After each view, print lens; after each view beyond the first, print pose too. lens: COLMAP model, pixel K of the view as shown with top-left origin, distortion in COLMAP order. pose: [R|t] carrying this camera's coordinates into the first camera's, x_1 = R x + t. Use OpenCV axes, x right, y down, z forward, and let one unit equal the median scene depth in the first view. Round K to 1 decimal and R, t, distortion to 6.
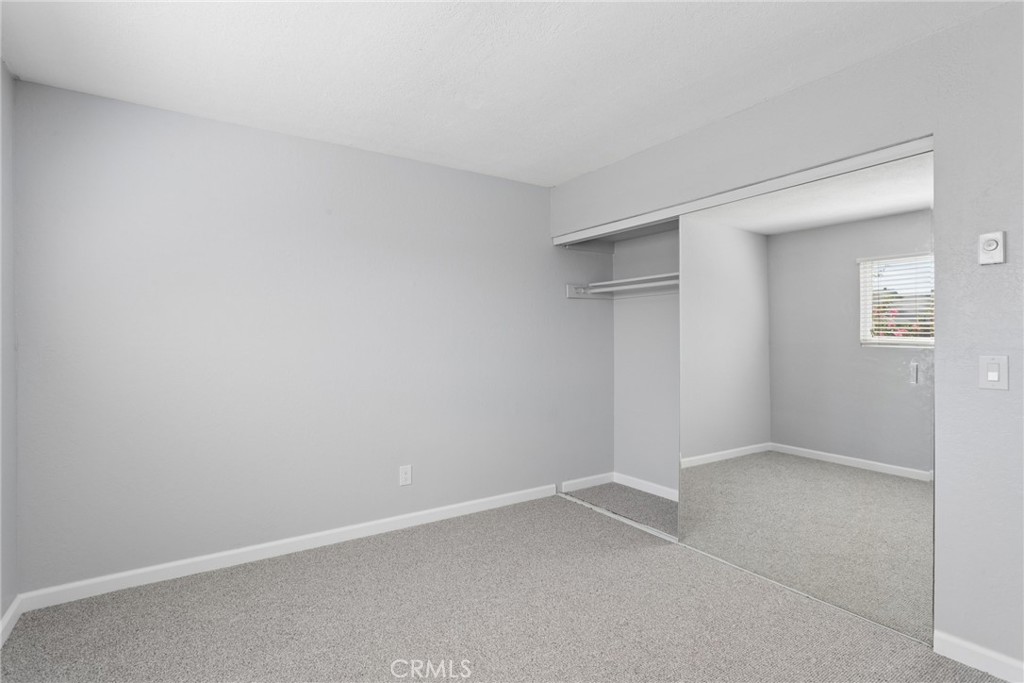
lens RADIAL K [[498.1, 0, 502.9], [0, 498.1, 337.3], [0, 0, 1]] dist [-0.004991, 0.000381]
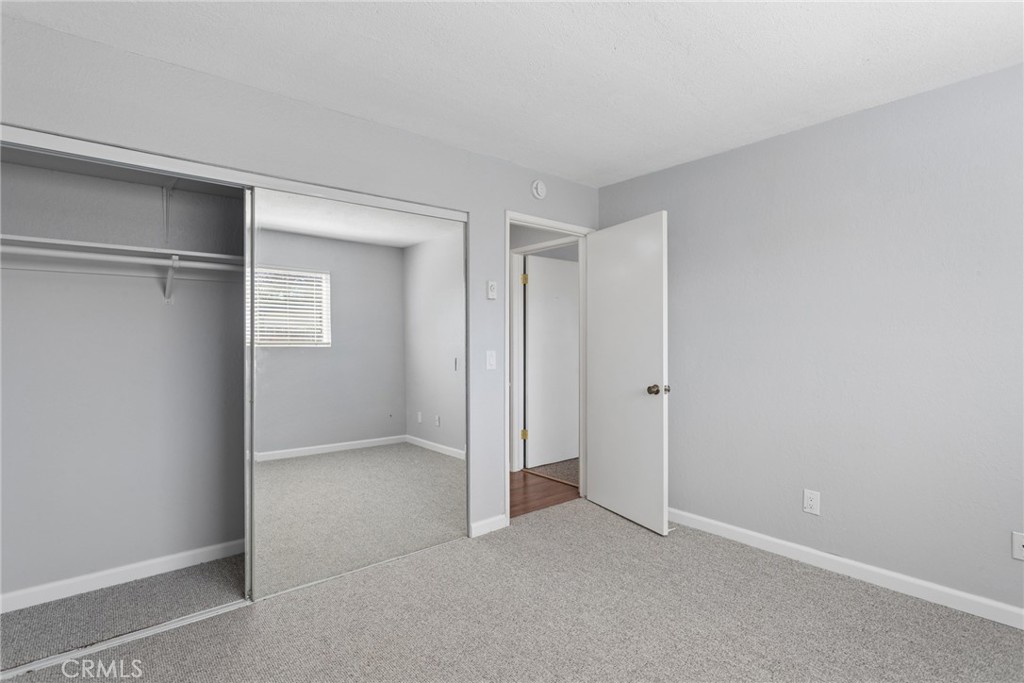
lens RADIAL K [[498.1, 0, 503.4], [0, 498.1, 342.8], [0, 0, 1]] dist [-0.004991, 0.000381]
pose [[-0.112687, 0.002284, 0.993628, -0.537847], [0.001818, 0.999996, -0.002092, 0.007227], [-0.993629, 0.001571, -0.112690, 0.789652]]
